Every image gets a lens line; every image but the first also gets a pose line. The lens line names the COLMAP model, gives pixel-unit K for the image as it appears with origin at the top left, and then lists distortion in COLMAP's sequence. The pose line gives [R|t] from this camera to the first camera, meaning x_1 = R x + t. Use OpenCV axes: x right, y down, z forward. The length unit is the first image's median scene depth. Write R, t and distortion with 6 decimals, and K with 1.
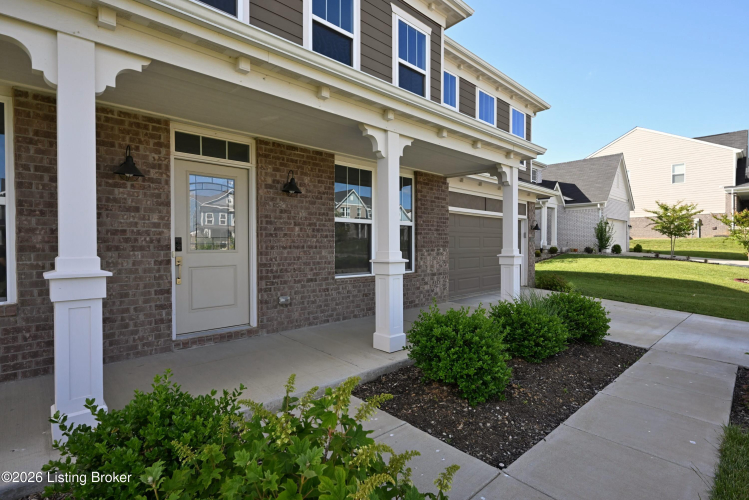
lens RADIAL K [[346.7, 0, 374.5], [0, 346.7, 250.0], [0, 0, 1]] dist [0.002559, 0.000088]
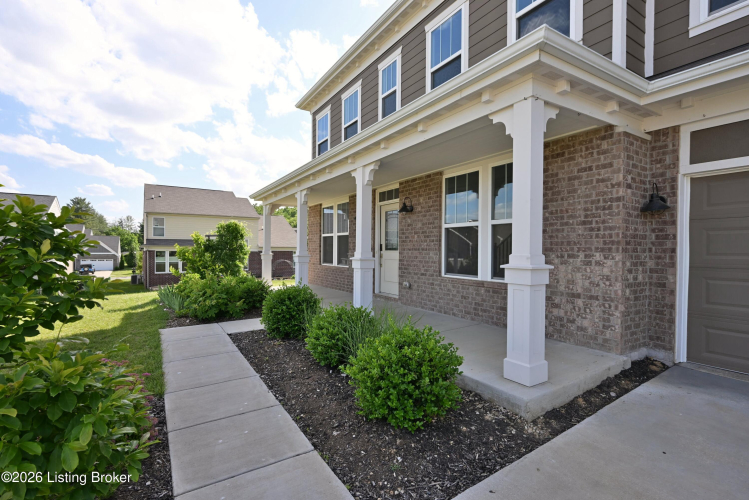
lens RADIAL K [[354.6, 0, 374.5], [0, 354.6, 250.0], [0, 0, 1]] dist [-0.002016, -0.000081]
pose [[-0.170310, 0.008028, -0.985358, 1.101445], [-0.013309, 0.999857, 0.010447, -0.016570], [0.985301, 0.014893, -0.170179, 0.972509]]
